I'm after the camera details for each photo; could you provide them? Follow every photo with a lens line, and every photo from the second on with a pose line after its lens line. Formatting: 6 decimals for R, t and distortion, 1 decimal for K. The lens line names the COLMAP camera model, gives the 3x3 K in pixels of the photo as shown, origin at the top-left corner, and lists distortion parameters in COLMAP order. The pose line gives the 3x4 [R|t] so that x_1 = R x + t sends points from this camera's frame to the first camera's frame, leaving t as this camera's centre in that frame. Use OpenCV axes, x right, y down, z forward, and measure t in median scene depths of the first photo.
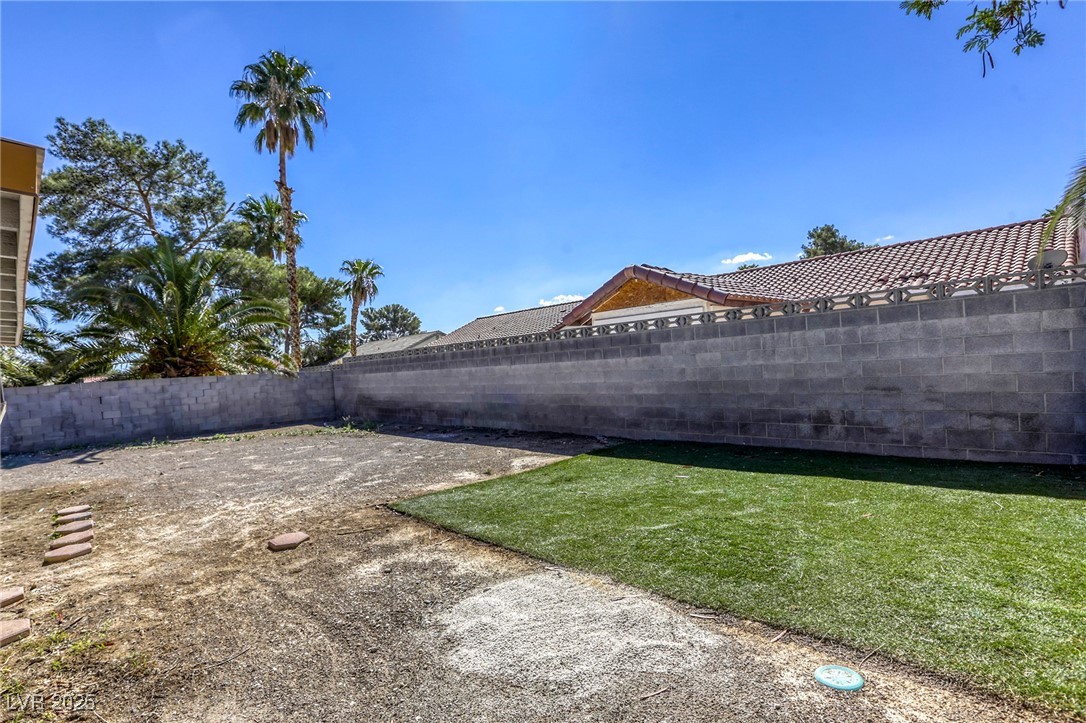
lens RADIAL K [[516.0, 0, 559.4], [0, 516.0, 379.8], [0, 0, 1]] dist [-0.000860, -0.000308]
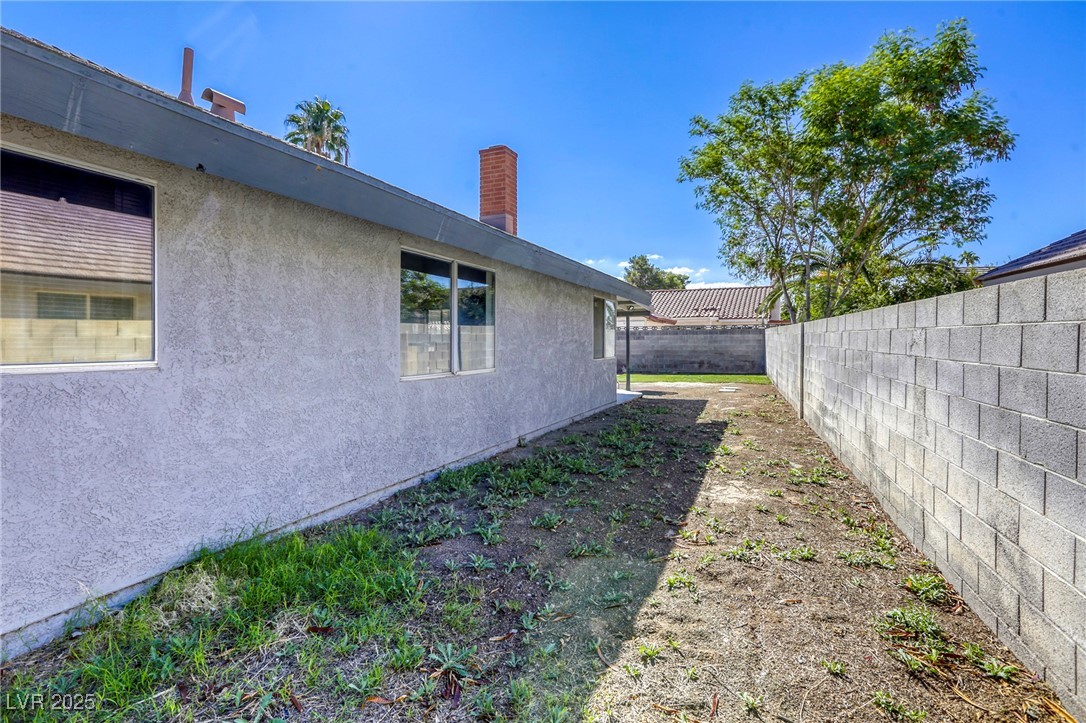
lens RADIAL K [[513.0, 0, 543.0], [0, 513.0, 361.5], [0, 0, 1]] dist [-0.000726, -0.000175]
pose [[0.938689, 0.047052, 0.341538, -1.151460], [-0.044506, 0.998892, -0.015293, 0.122396], [-0.341880, -0.000845, 0.939743, -1.272333]]
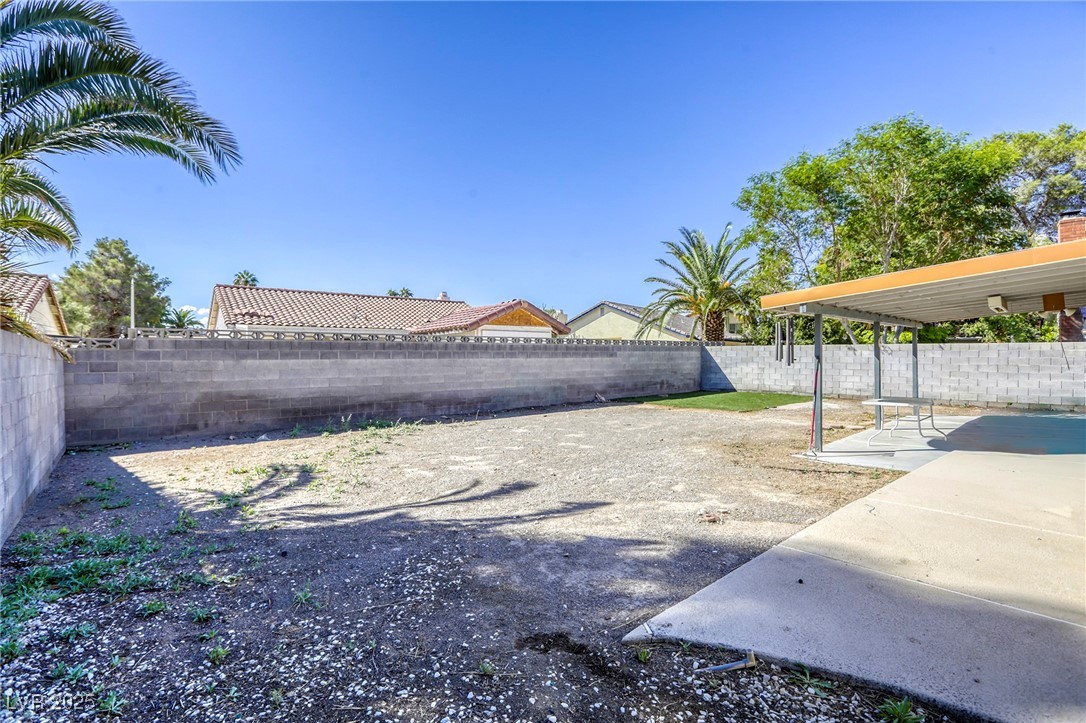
lens RADIAL K [[513.0, 0, 543.0], [0, 513.0, 361.5], [0, 0, 1]] dist [-0.000726, -0.000175]
pose [[0.107052, 0.058694, 0.992520, -1.804692], [0.038158, 0.997278, -0.063091, 0.084127], [-0.993521, 0.044627, 0.104521, 1.028561]]
